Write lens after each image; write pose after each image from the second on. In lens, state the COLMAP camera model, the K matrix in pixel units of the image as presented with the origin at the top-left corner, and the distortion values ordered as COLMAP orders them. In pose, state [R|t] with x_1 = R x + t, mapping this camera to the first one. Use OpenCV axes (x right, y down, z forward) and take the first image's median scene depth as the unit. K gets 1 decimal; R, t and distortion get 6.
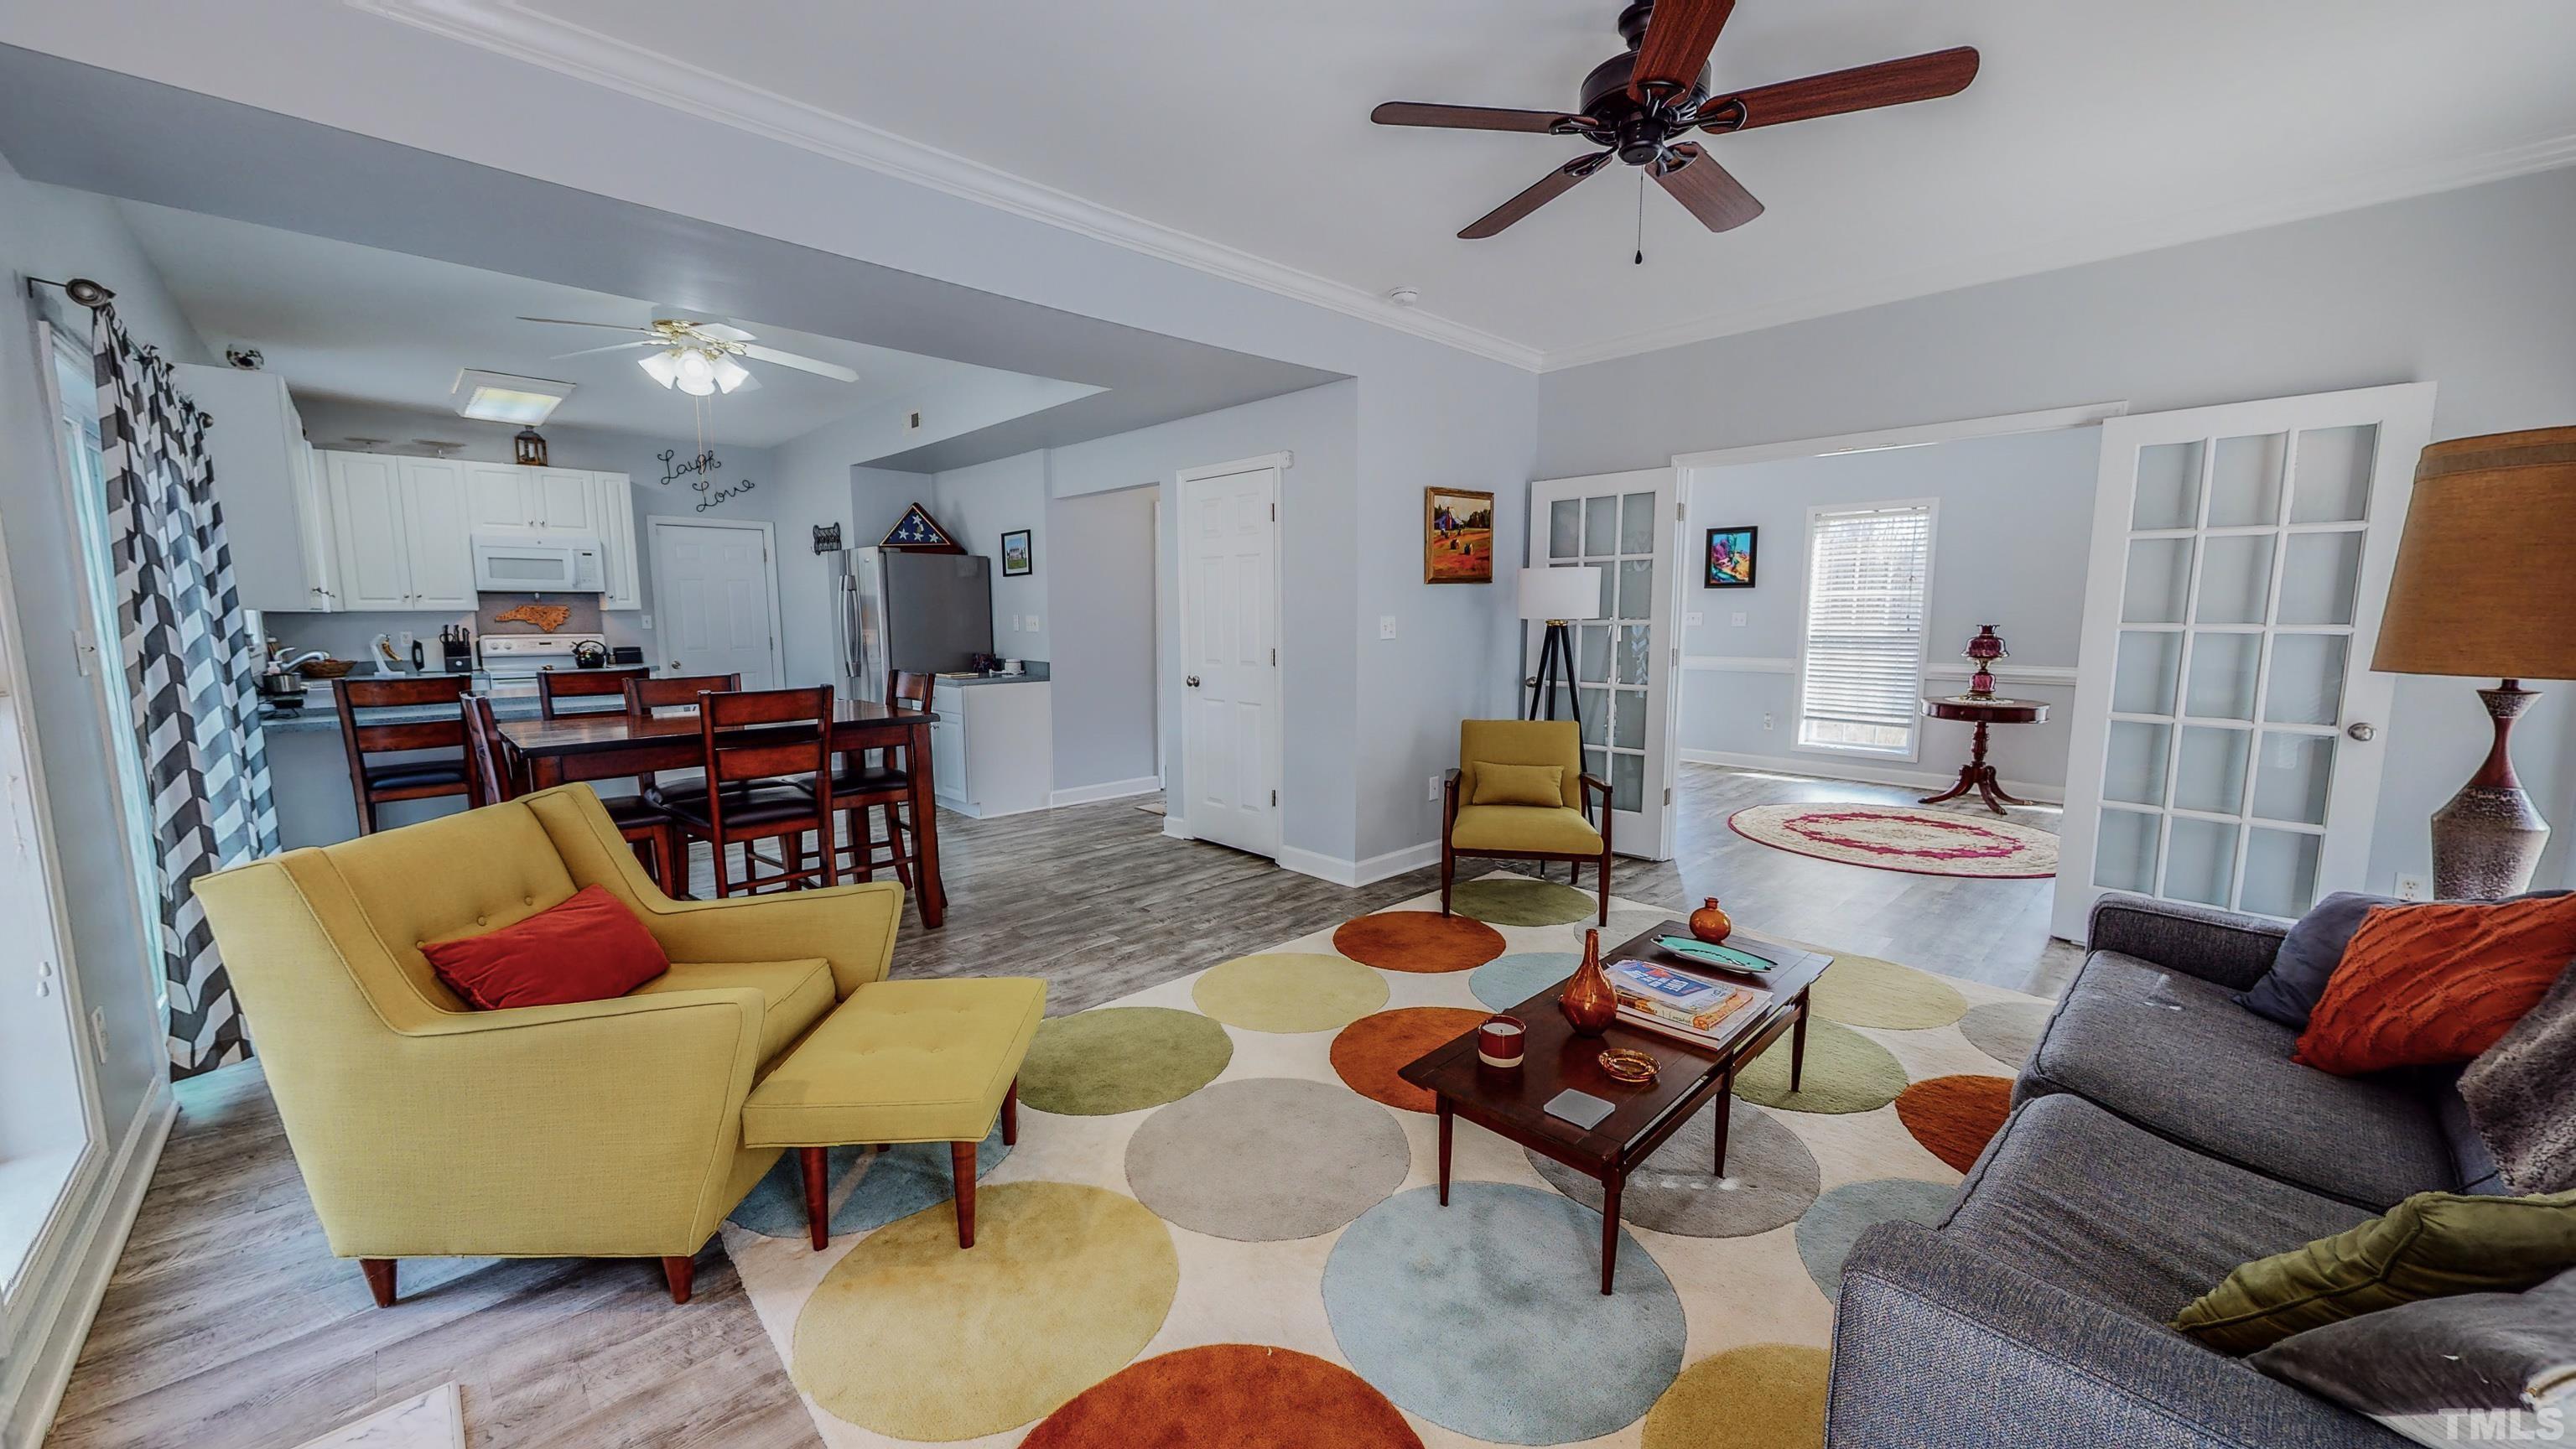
lens RADIAL K [[945.0, 0, 1287.9], [0, 945.0, 724.9], [0, 0, 1]] dist [0.000293, -0.000090]
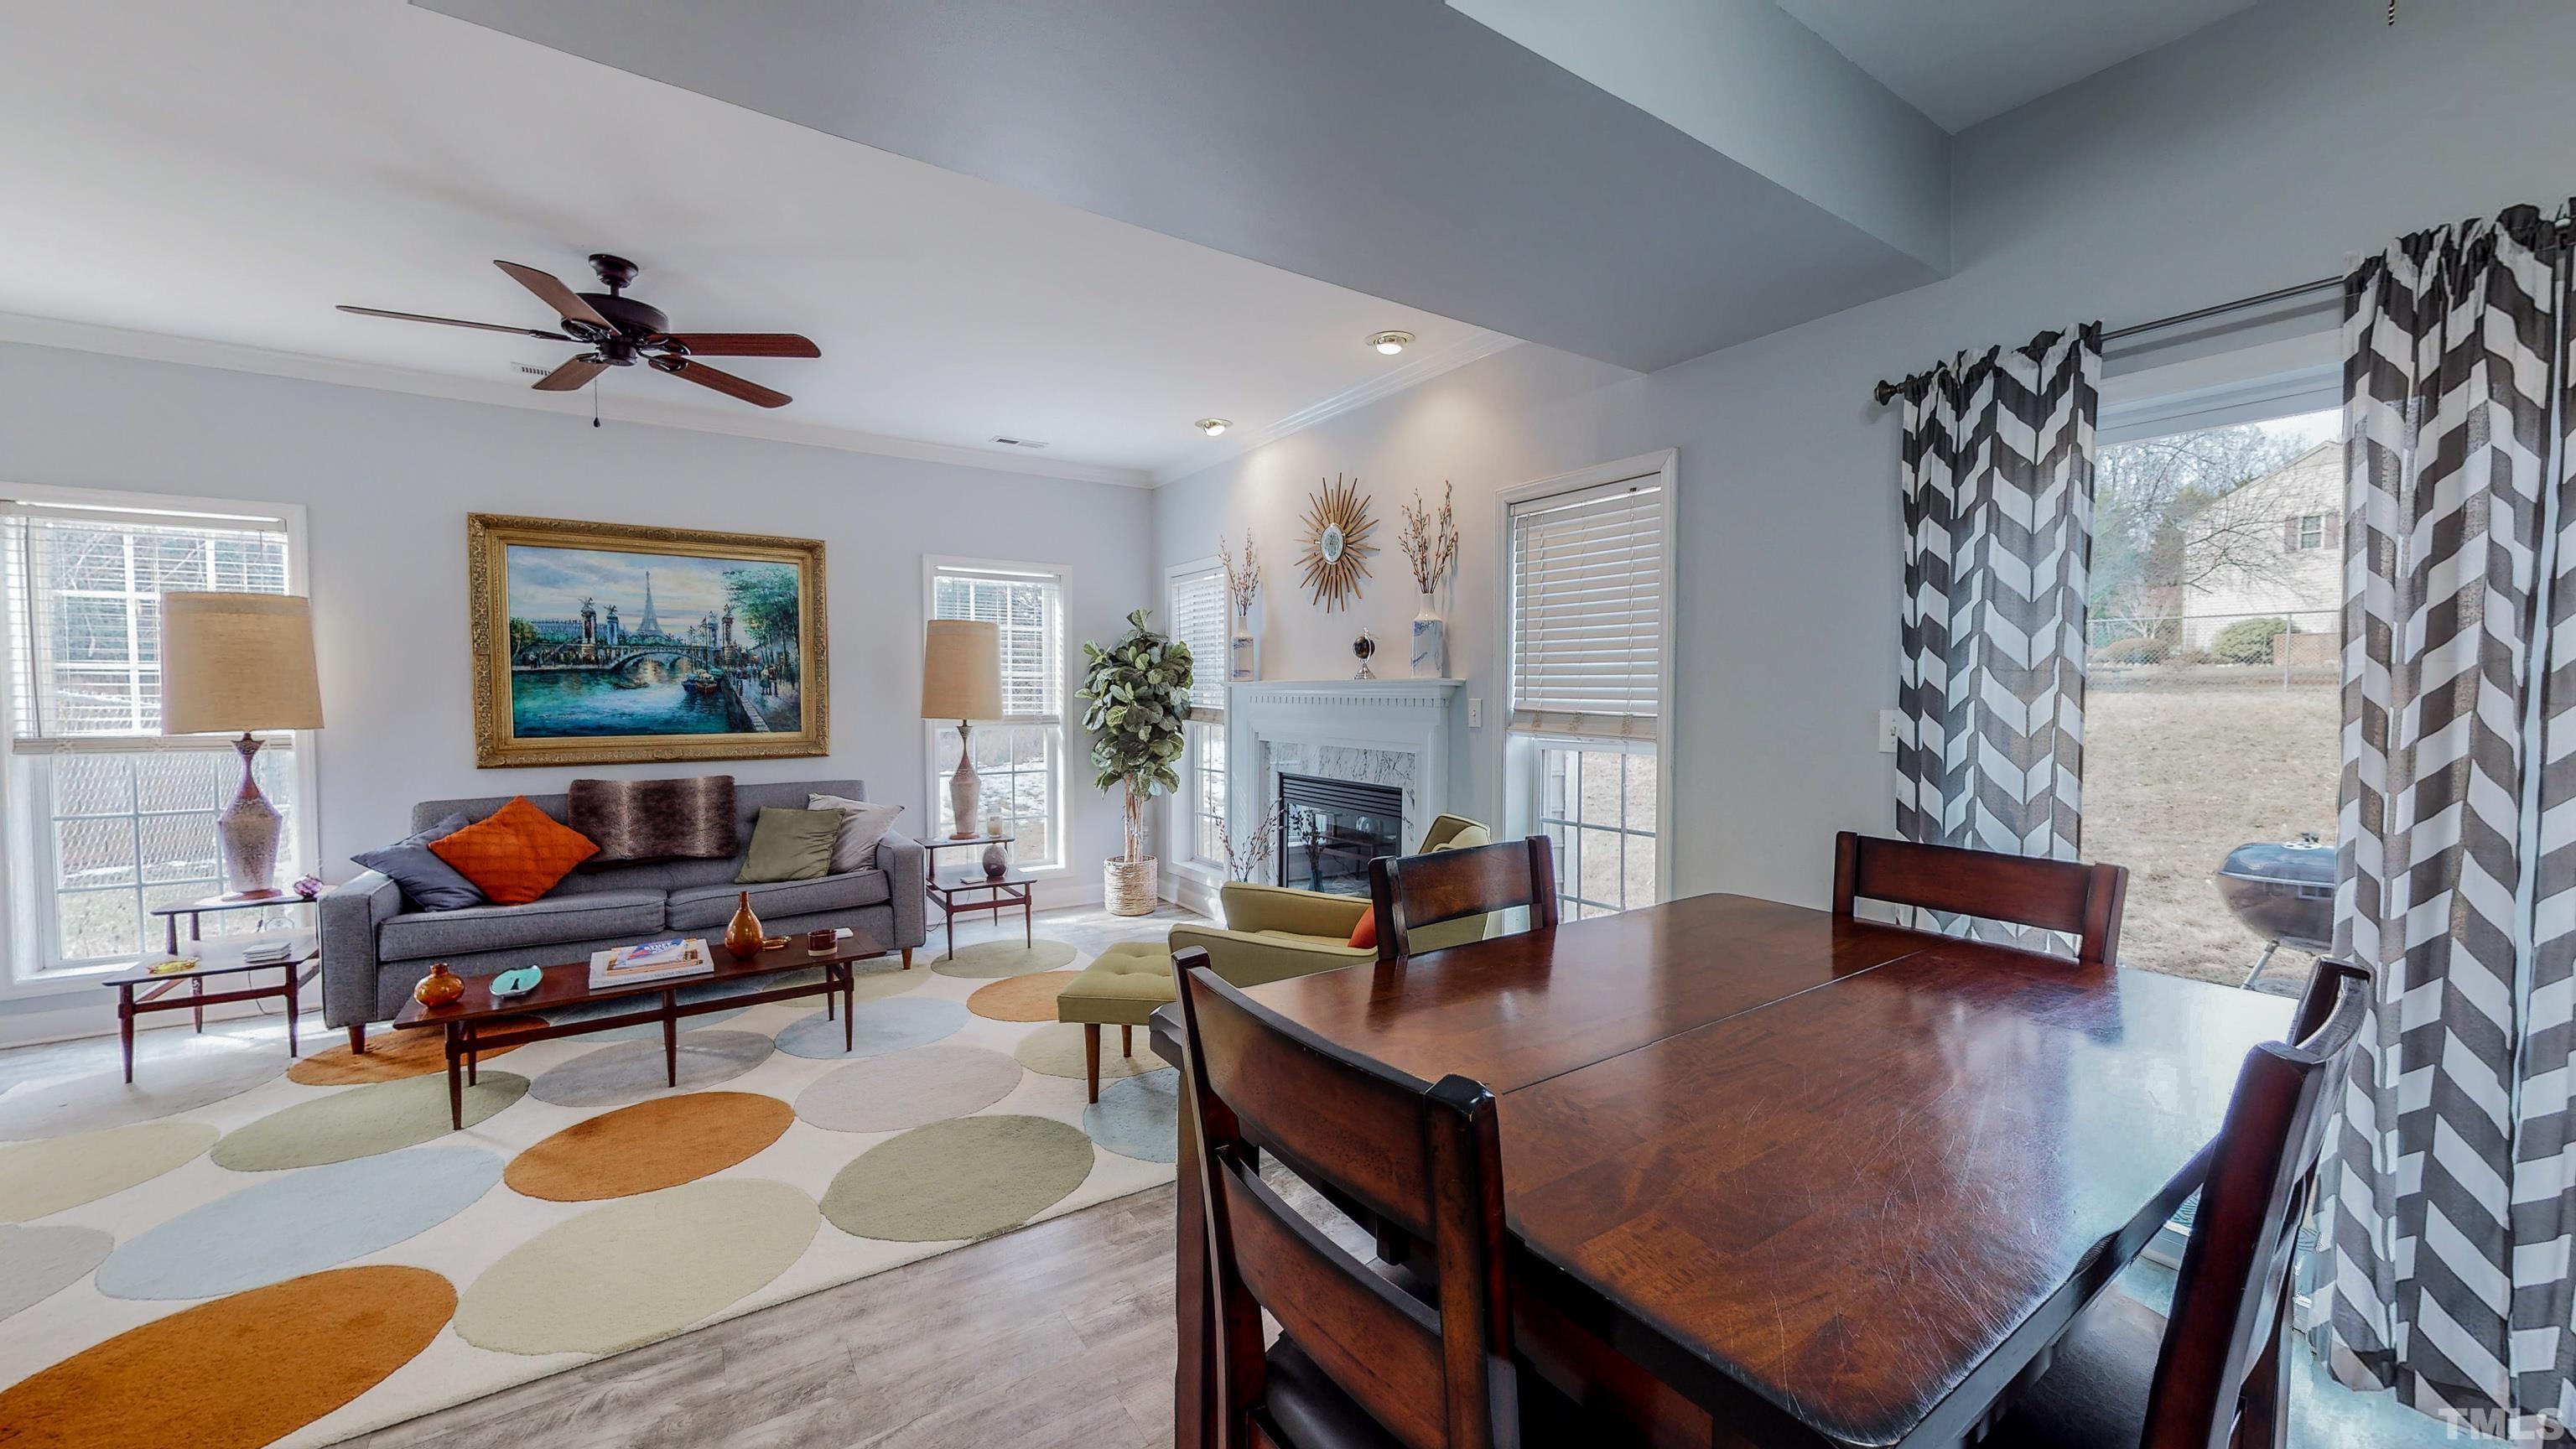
lens RADIAL K [[945.0, 0, 1288.3], [0, 945.0, 727.5], [0, 0, 1]] dist [0.000293, -0.000090]
pose [[-0.985135, -0.005734, 0.171685, -0.361216], [0.021583, 0.987391, 0.156823, -0.121247], [-0.170419, 0.158197, -0.972590, 0.991927]]
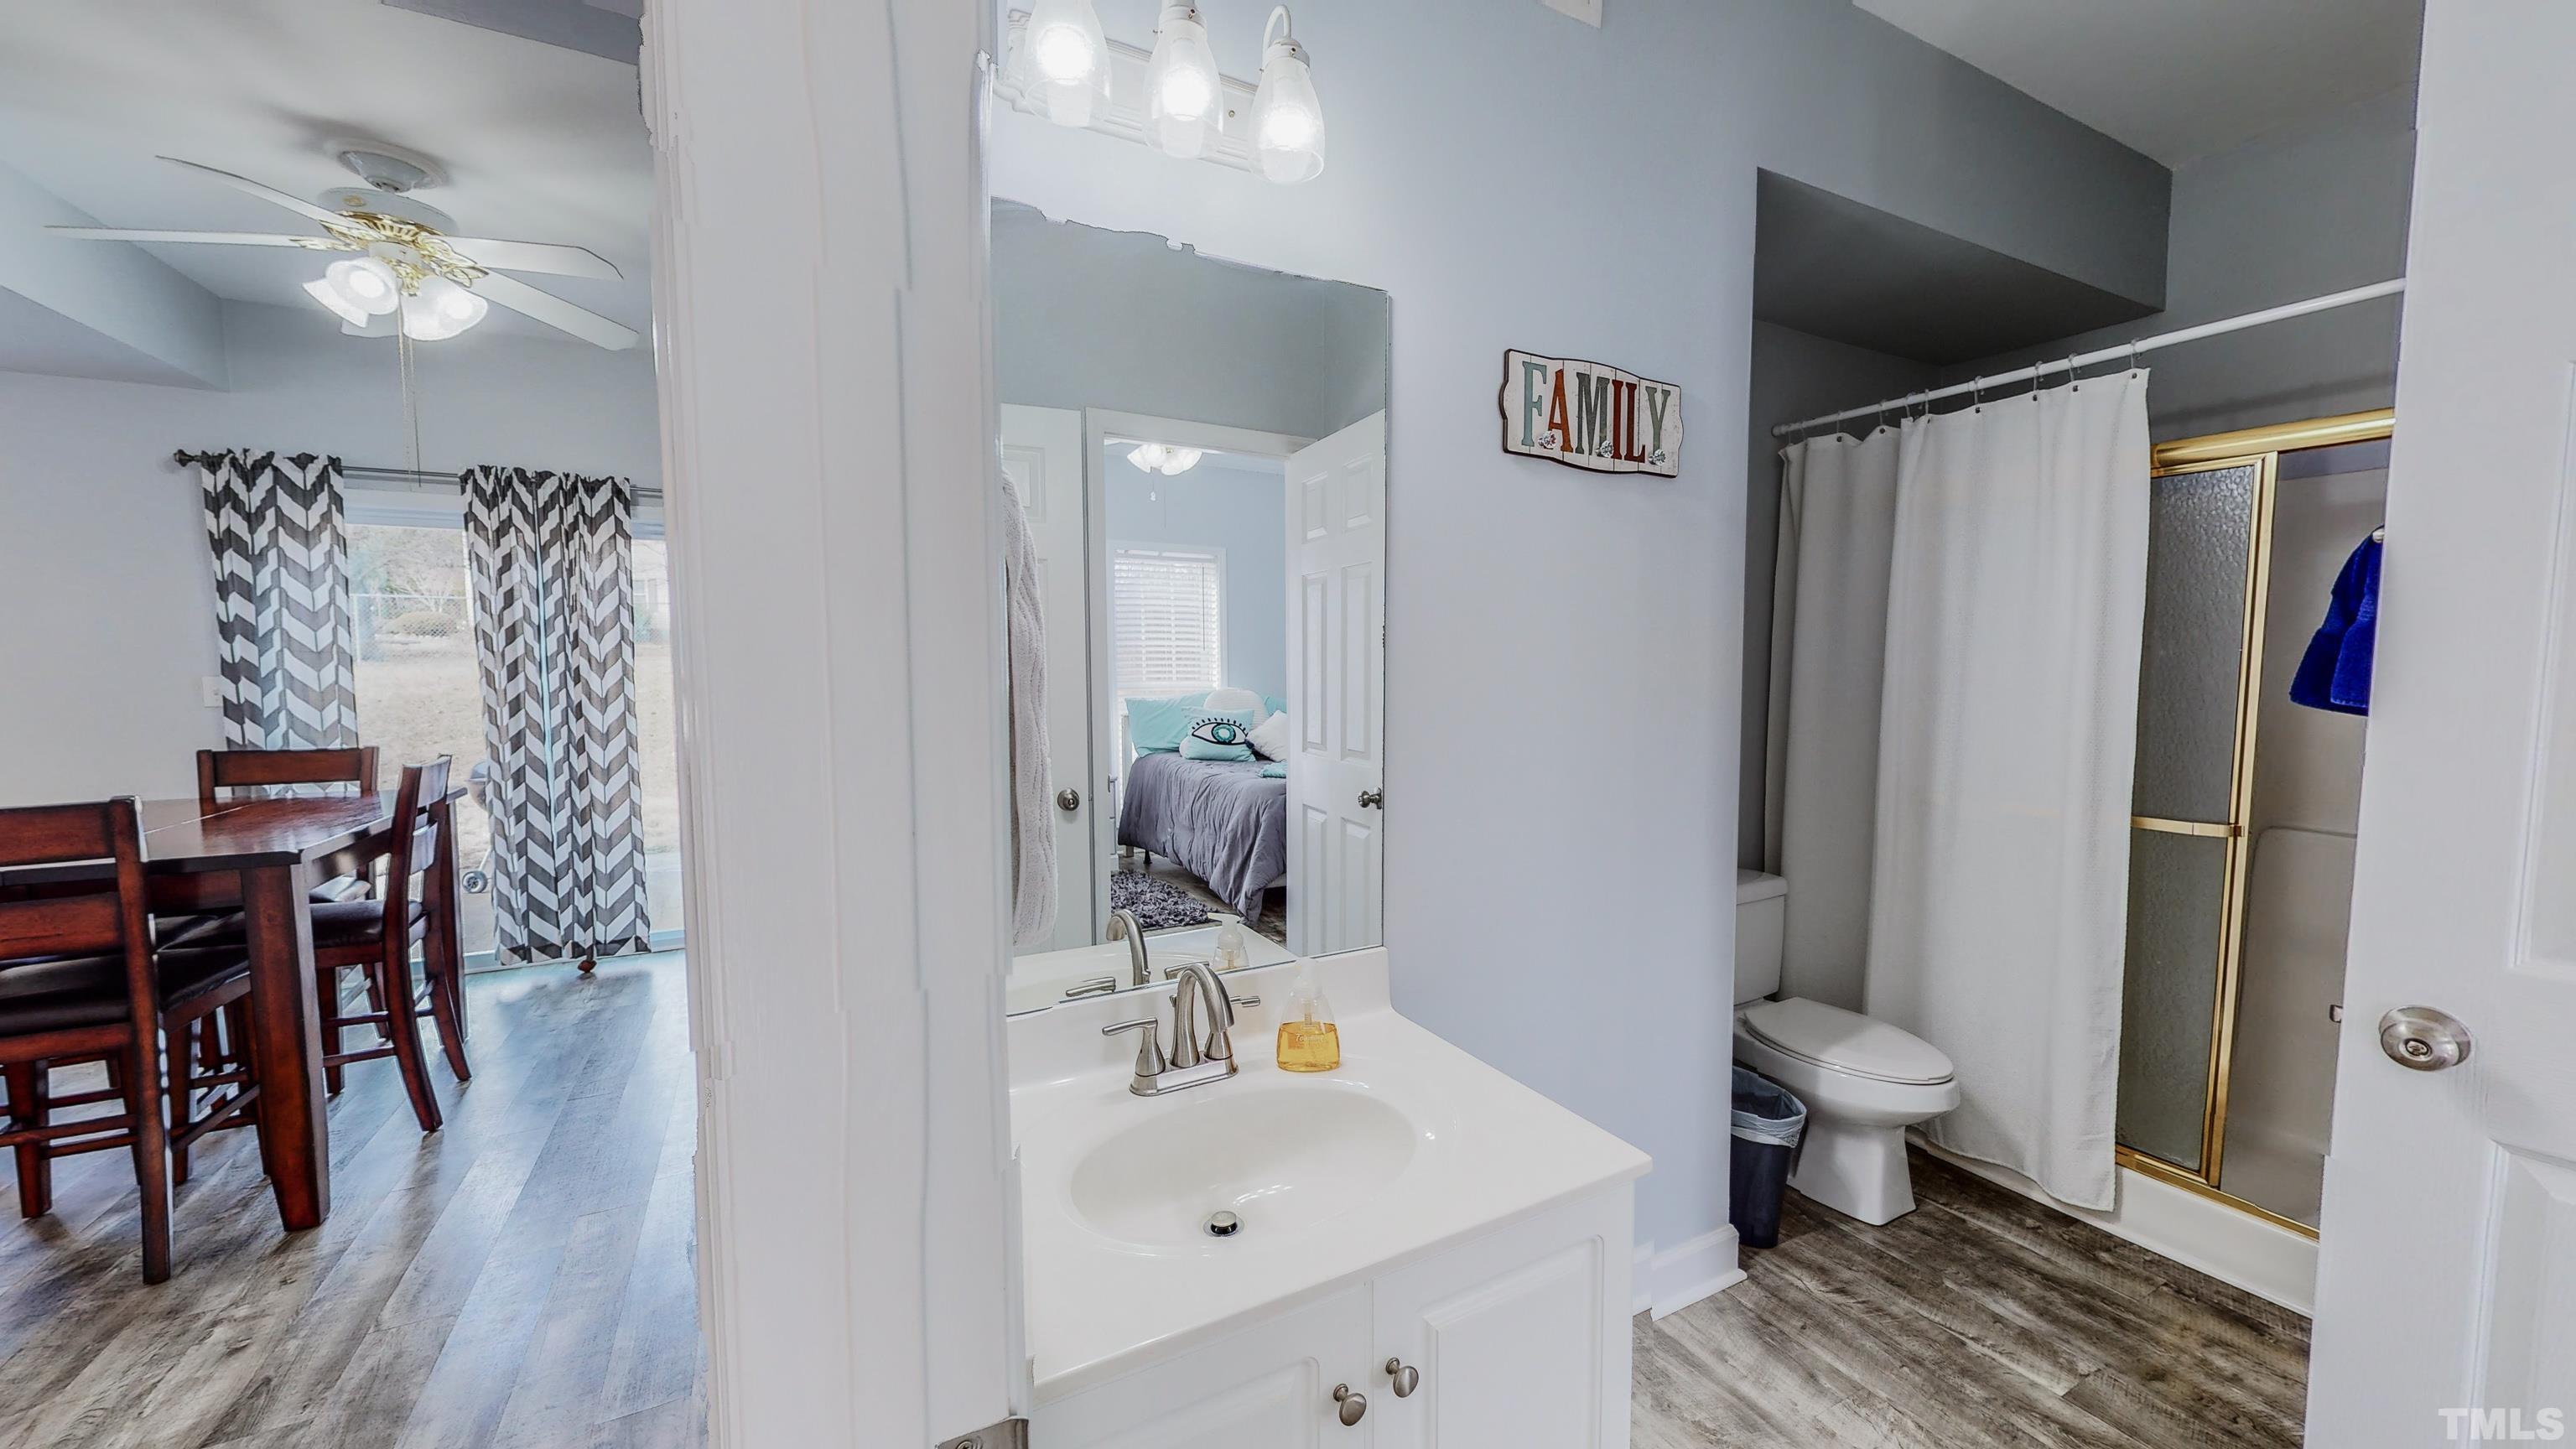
lens RADIAL K [[945.0, 0, 1288.2], [0, 945.0, 727.4], [0, 0, 1]] dist [0.000293, -0.000090]
pose [[-0.275814, 0.070224, -0.958642, -0.121909], [-0.112851, 0.988065, 0.104847, -0.175700], [0.954564, 0.137102, -0.264597, 1.430338]]
